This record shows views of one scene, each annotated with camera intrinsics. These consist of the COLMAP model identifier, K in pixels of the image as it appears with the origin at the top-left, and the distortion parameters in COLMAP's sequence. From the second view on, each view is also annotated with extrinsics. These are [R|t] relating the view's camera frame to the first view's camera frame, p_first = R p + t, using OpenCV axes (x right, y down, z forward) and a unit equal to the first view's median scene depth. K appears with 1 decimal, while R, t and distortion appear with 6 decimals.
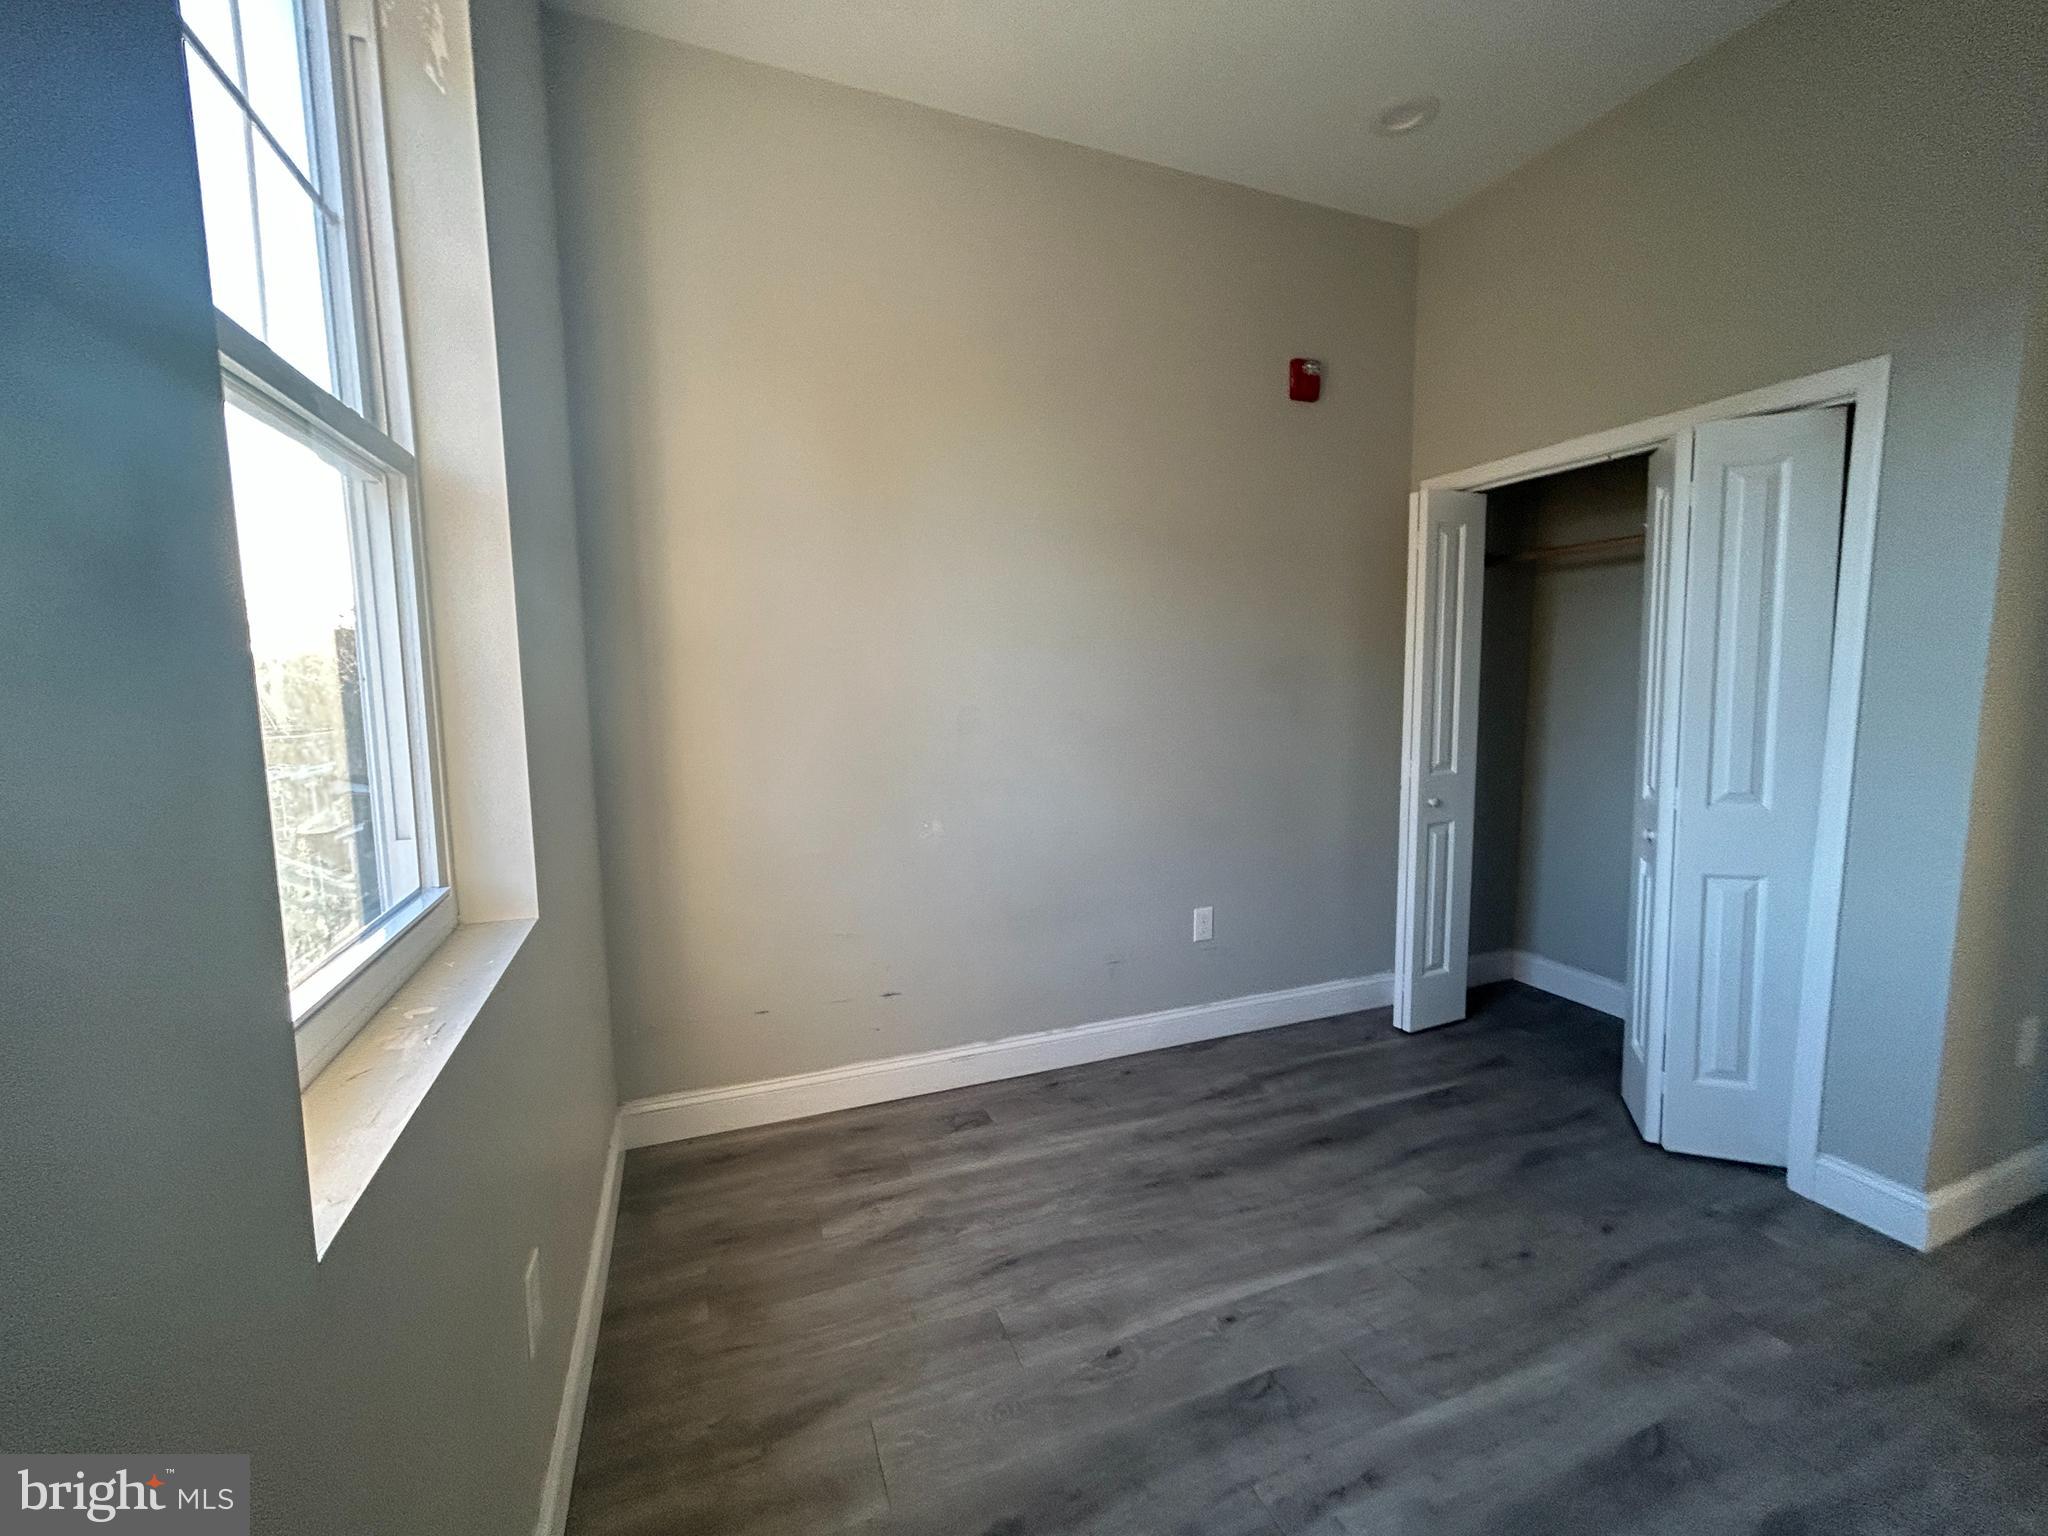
lens RADIAL K [[828.3, 0, 1021.1], [0, 828.3, 766.1], [0, 0, 1]] dist [0.000990, 0.000162]
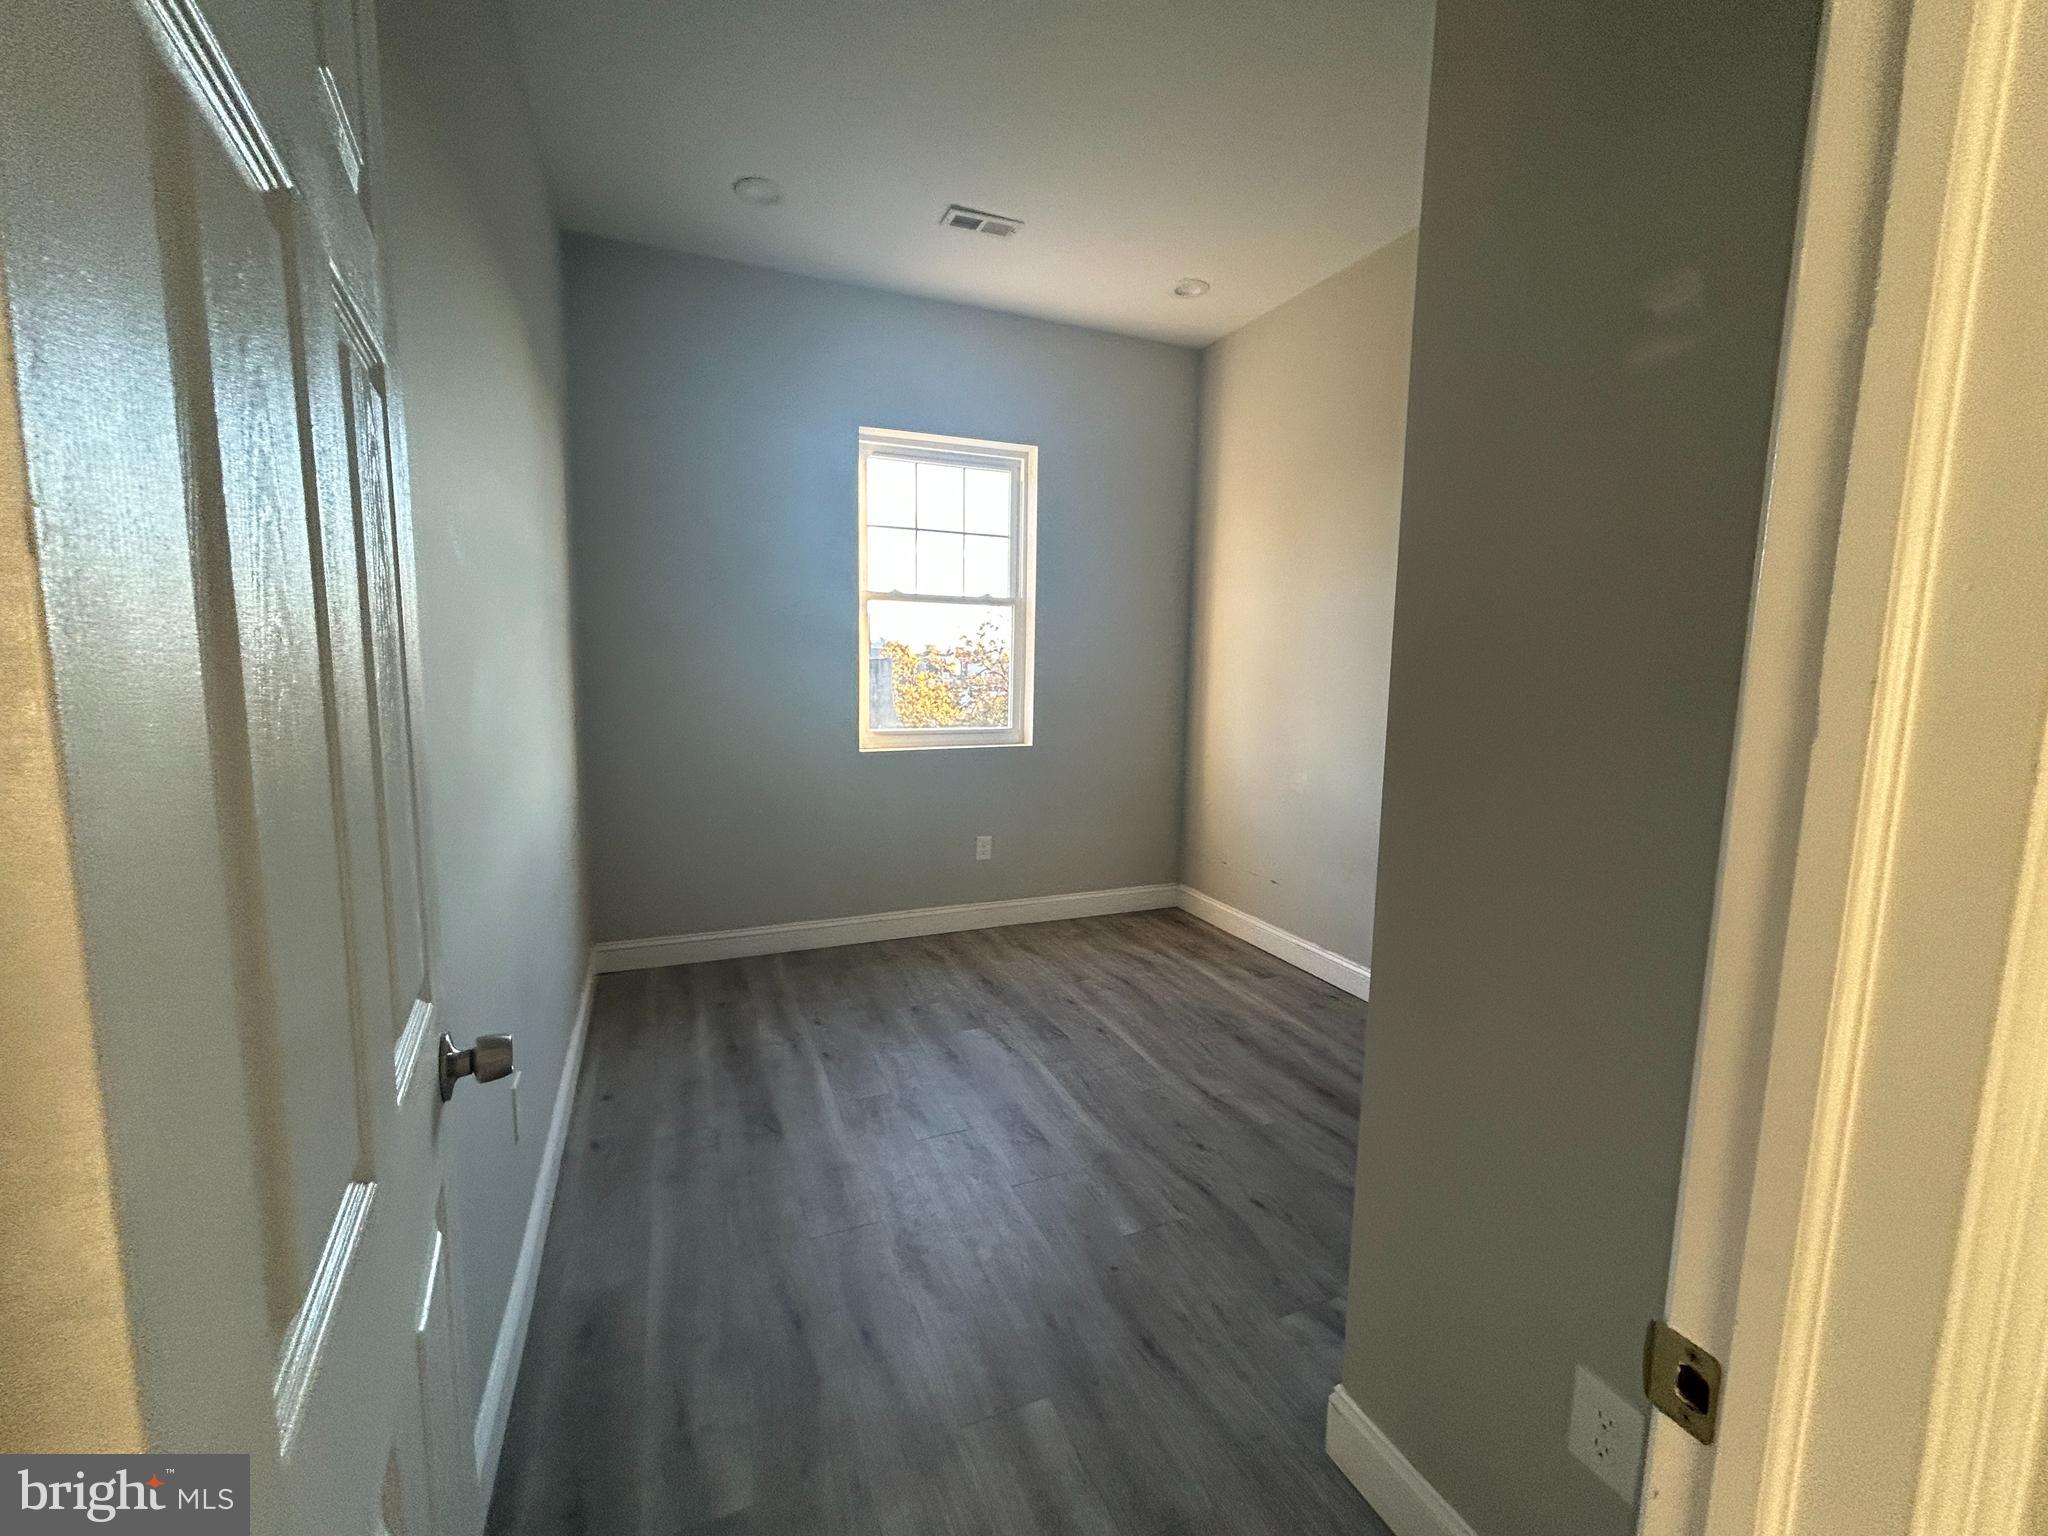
lens RADIAL K [[827.4, 0, 1019.4], [0, 827.4, 765.3], [0, 0, 1]] dist [-0.000179, 0.001224]
pose [[0.025098, 0.130964, -0.991069, 1.409827], [-0.124770, 0.984040, 0.126875, -0.070332], [0.991868, 0.120471, 0.041038, 0.499378]]
